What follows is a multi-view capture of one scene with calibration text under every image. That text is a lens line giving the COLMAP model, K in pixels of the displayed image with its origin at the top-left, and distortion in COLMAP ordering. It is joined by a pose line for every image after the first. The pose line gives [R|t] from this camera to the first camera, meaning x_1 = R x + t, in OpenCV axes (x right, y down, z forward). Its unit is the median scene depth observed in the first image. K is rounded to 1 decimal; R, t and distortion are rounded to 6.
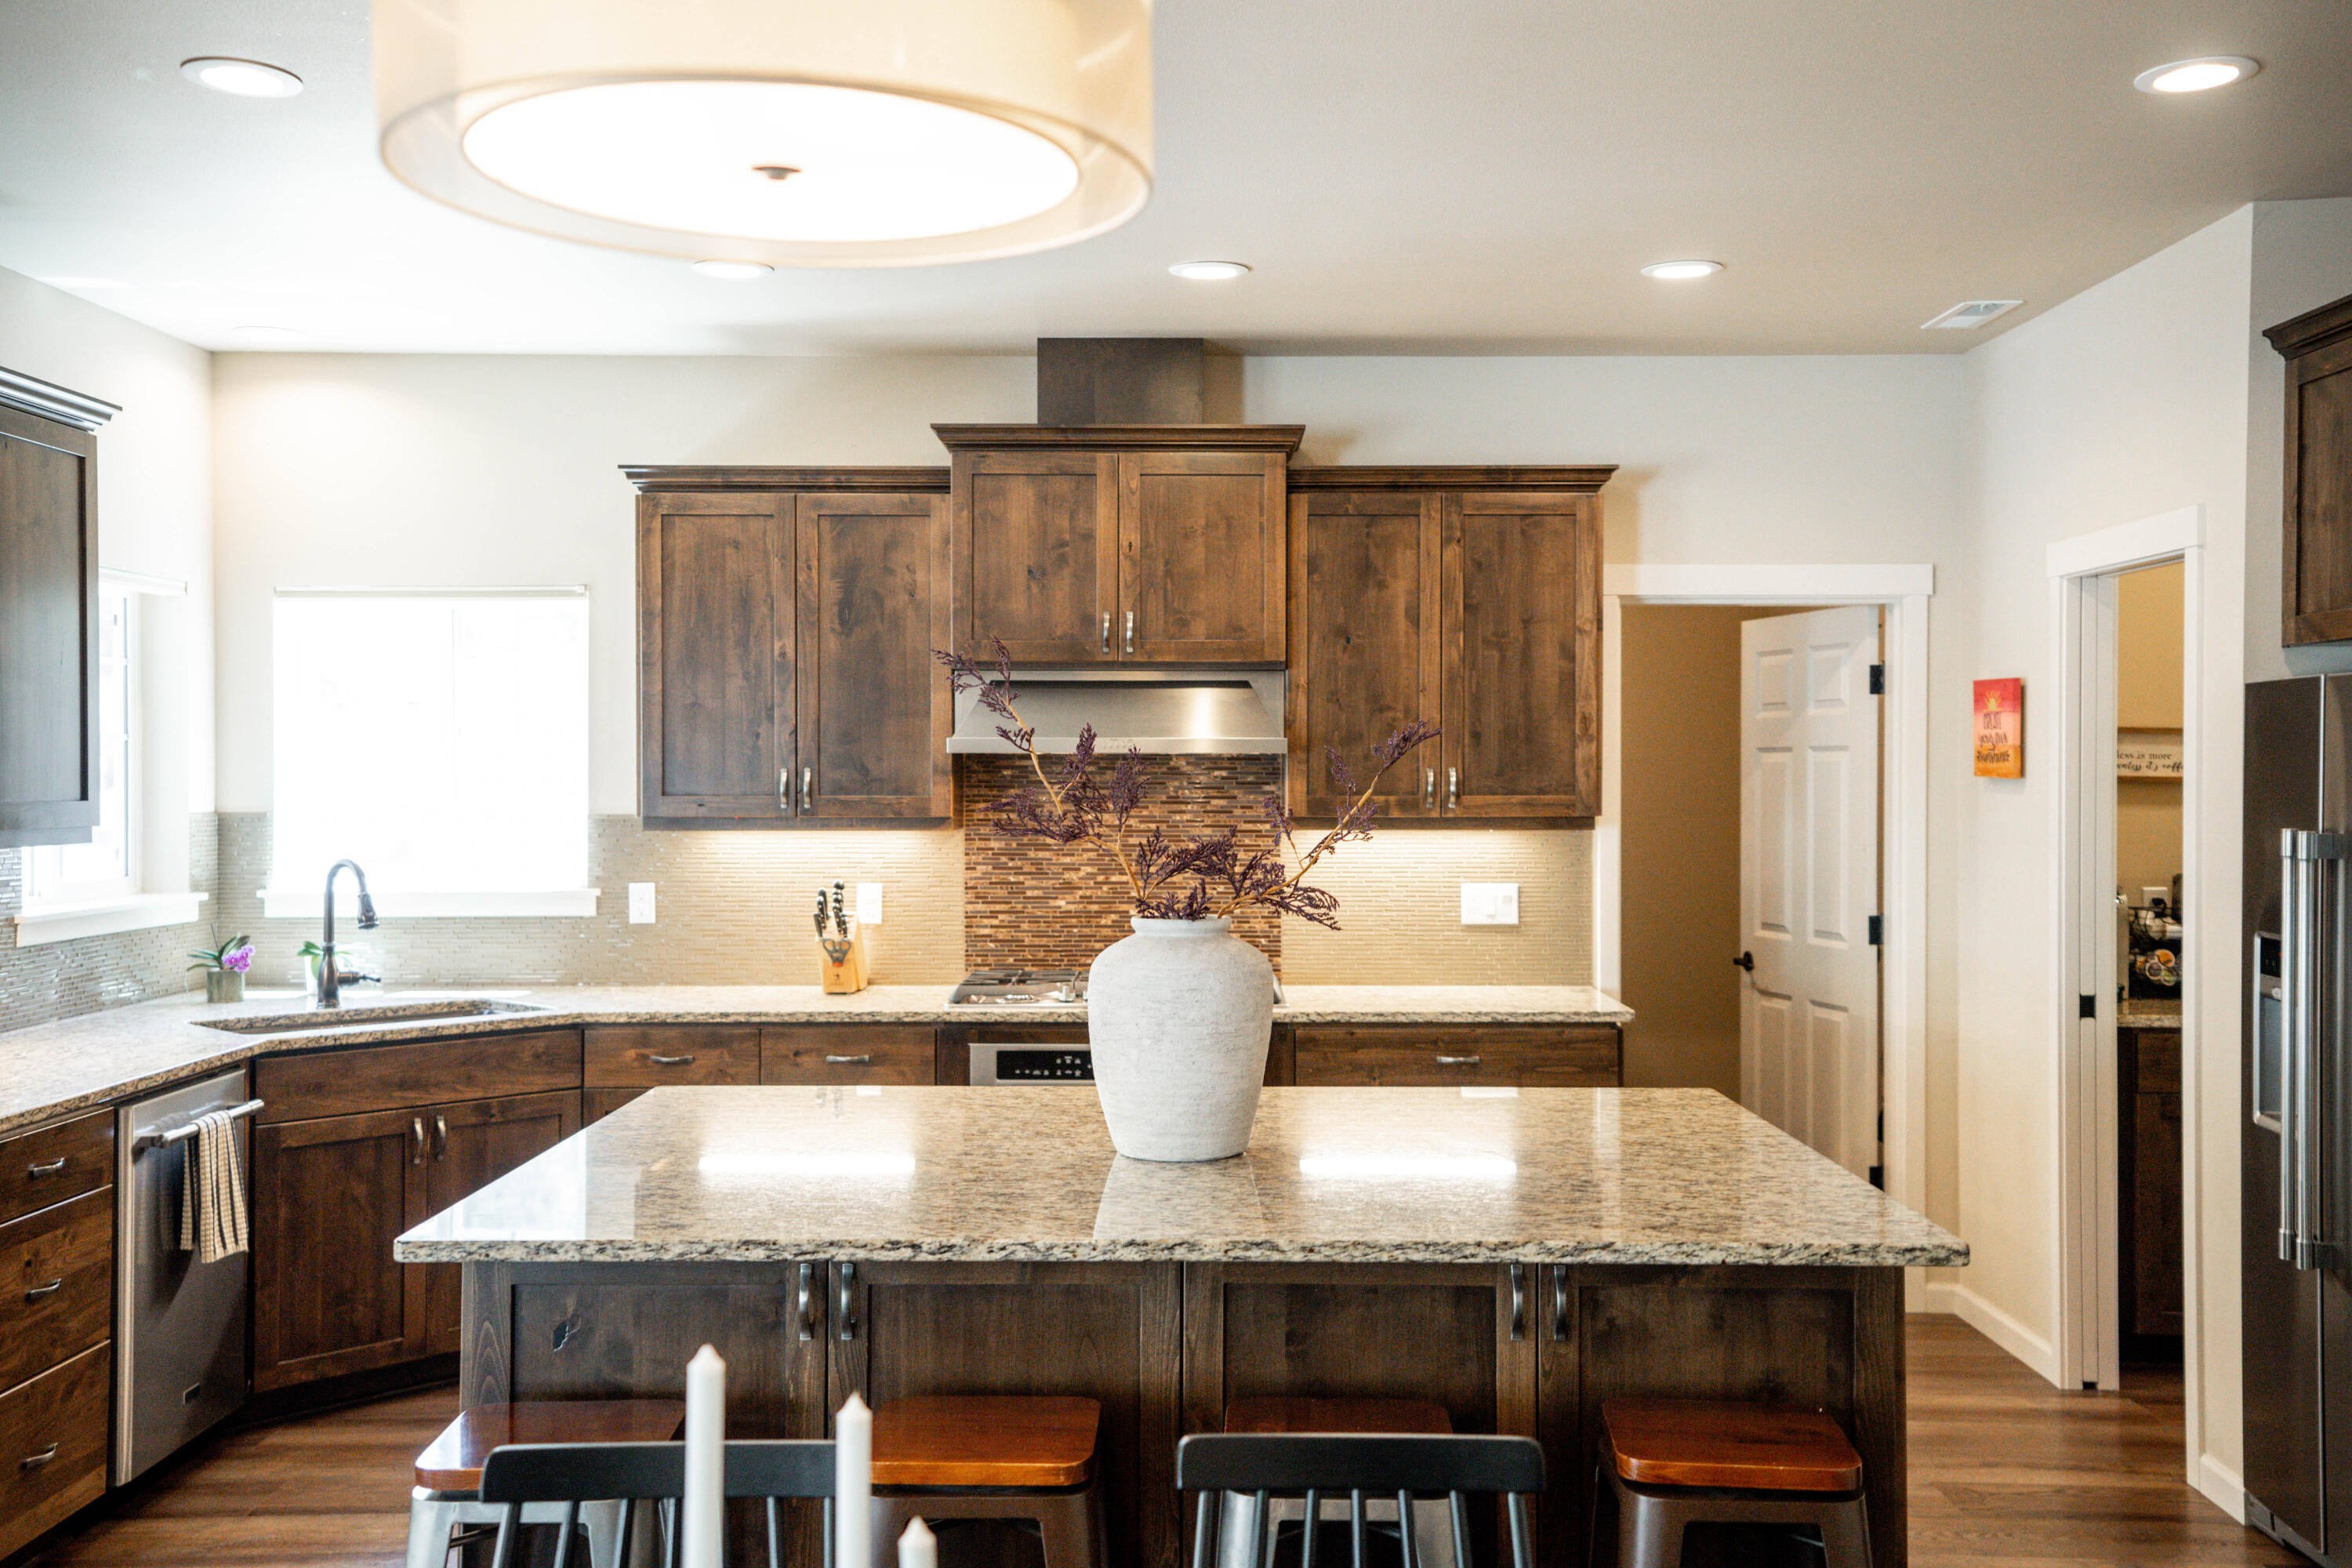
lens RADIAL K [[2188.9, 0, 1173.8], [0, 2188.9, 768.7], [0, 0, 1]] dist [0.056604, 0.024641]
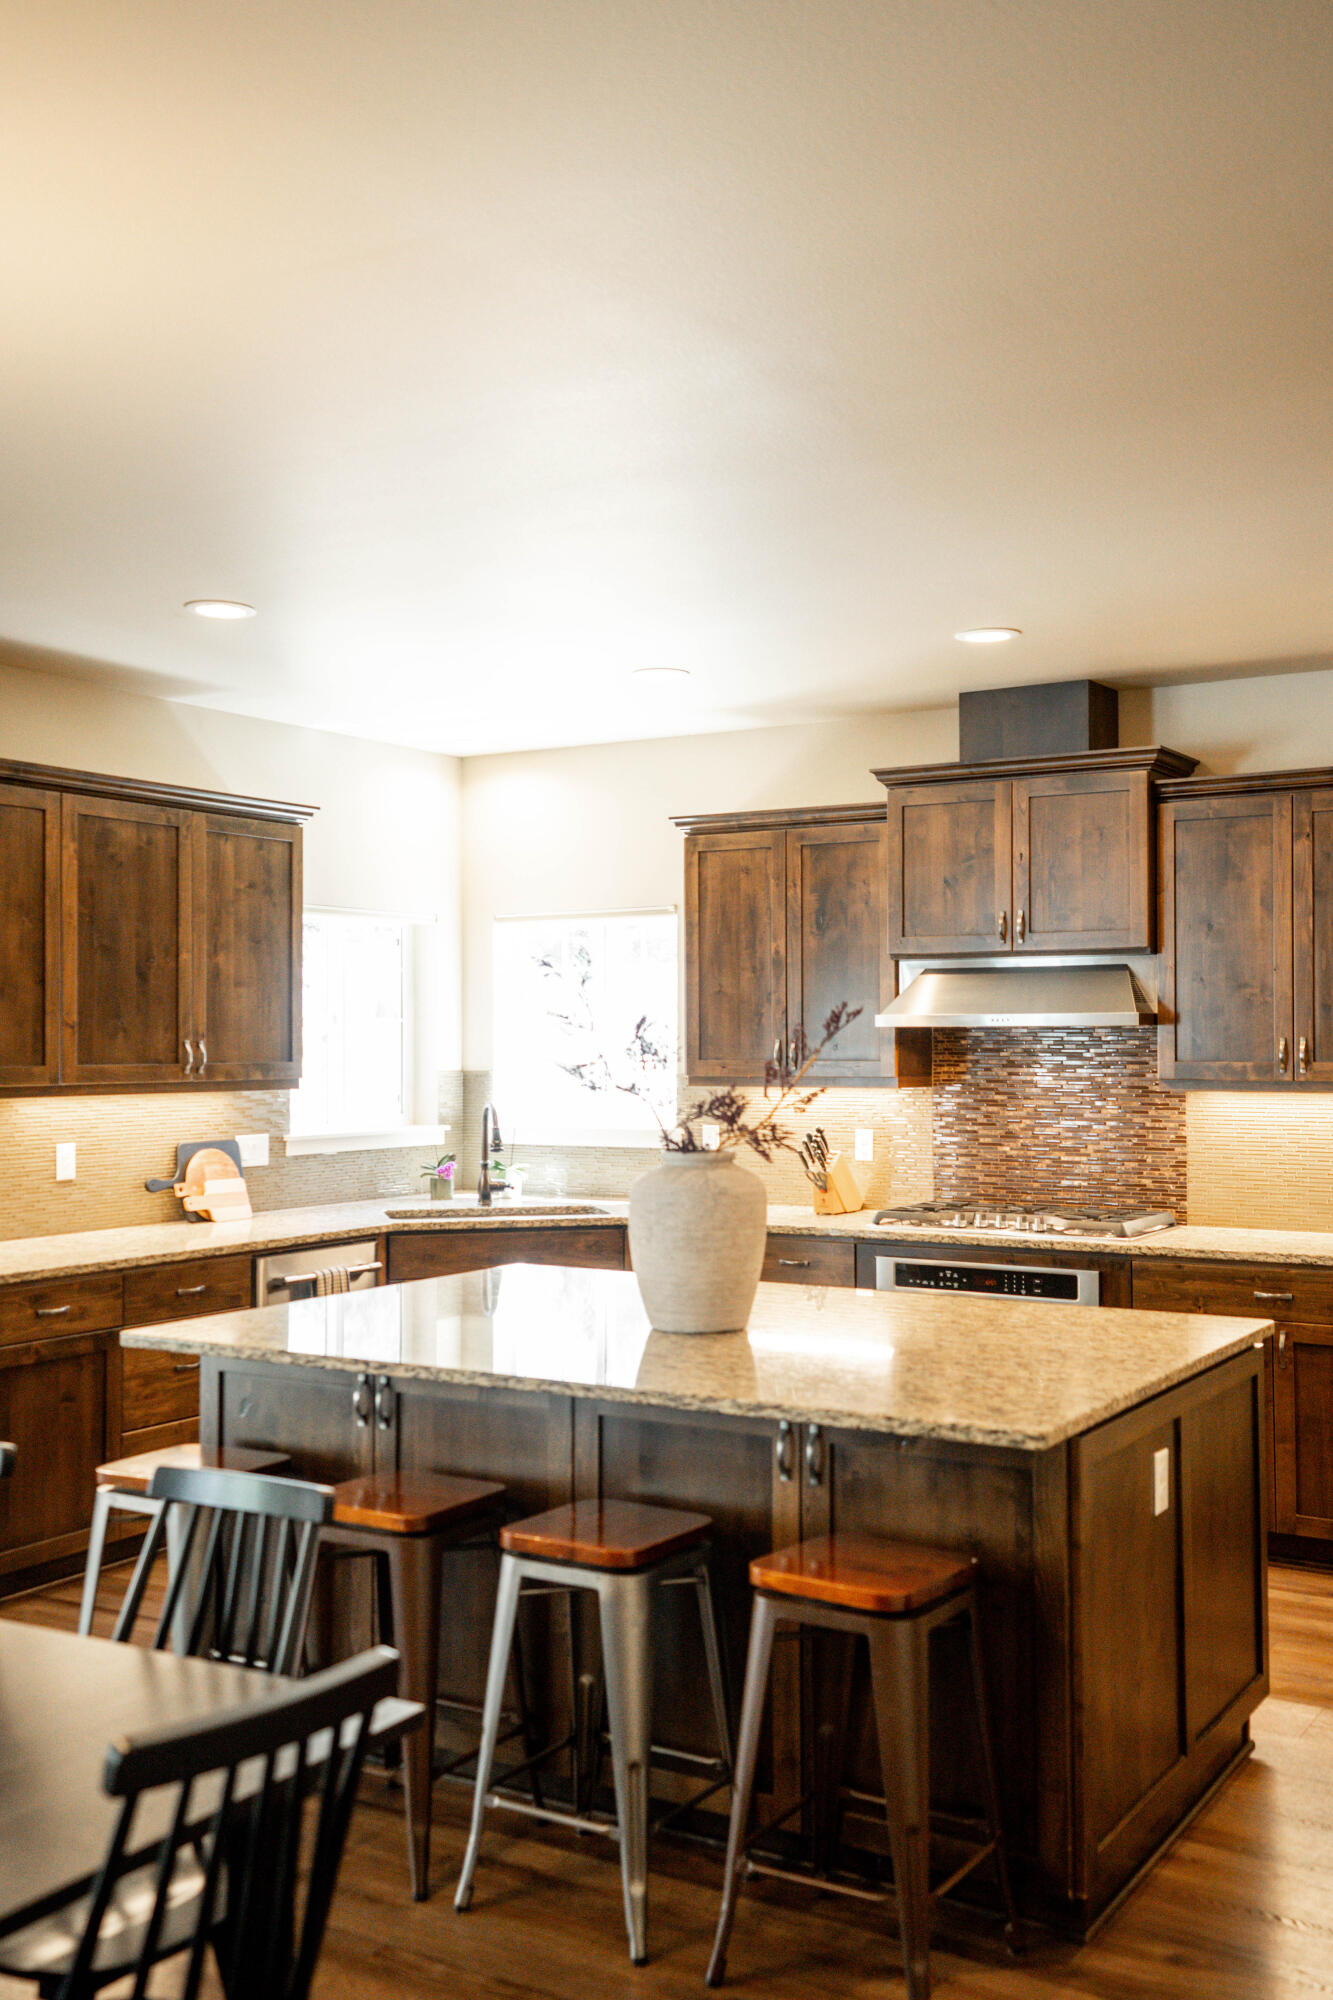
lens RADIAL K [[1861.3, 0, 666.5], [0, 1861.3, 1000.0], [0, 0, 1]] dist [0.056604, 0.024641]
pose [[0.863171, -0.013962, -0.504719, 0.331515], [0.003492, 0.999759, -0.021685, 0.000241], [0.504900, 0.016955, 0.863011, 0.004862]]
